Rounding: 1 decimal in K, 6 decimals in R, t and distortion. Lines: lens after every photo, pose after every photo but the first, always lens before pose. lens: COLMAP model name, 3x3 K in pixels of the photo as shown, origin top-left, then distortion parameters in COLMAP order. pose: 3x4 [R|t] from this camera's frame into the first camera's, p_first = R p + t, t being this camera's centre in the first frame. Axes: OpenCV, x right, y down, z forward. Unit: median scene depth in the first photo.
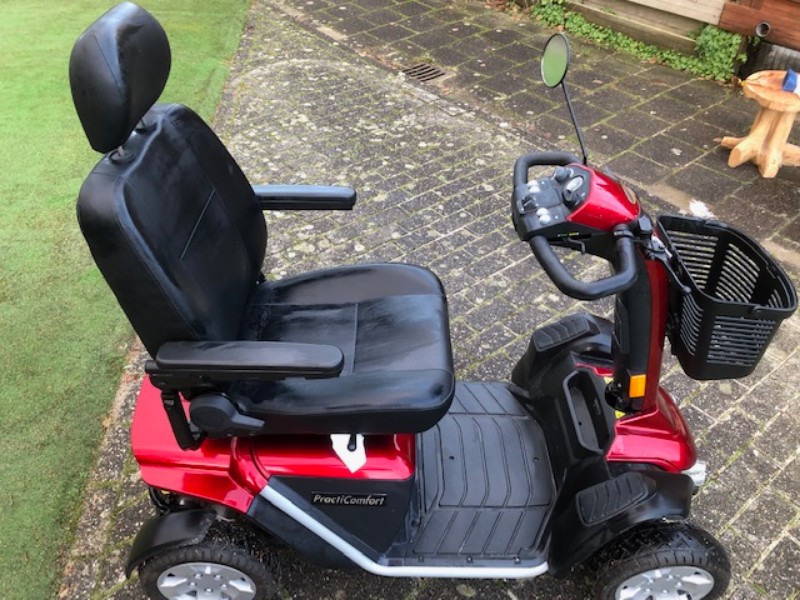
lens RADIAL K [[655.0, 0, 400.0], [0, 655.0, 300.0], [0, 0, 1]] dist [0.001124, 0.004554]
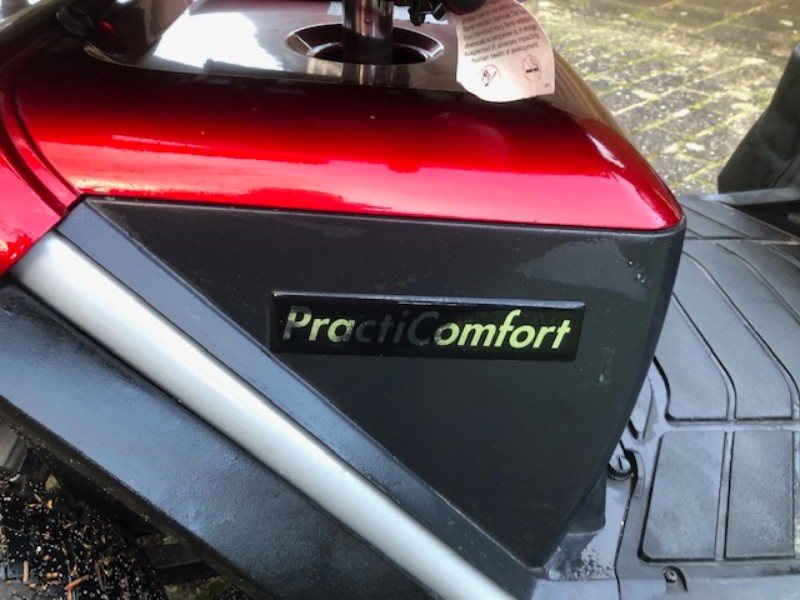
lens RADIAL K [[655.0, 0, 400.0], [0, 655.0, 300.0], [0, 0, 1]] dist [0.001124, 0.004554]
pose [[0.999083, -0.032733, 0.027590, -0.094032], [0.035010, 0.995632, -0.086547, 0.309994], [-0.024636, 0.087434, 0.995866, 0.746911]]
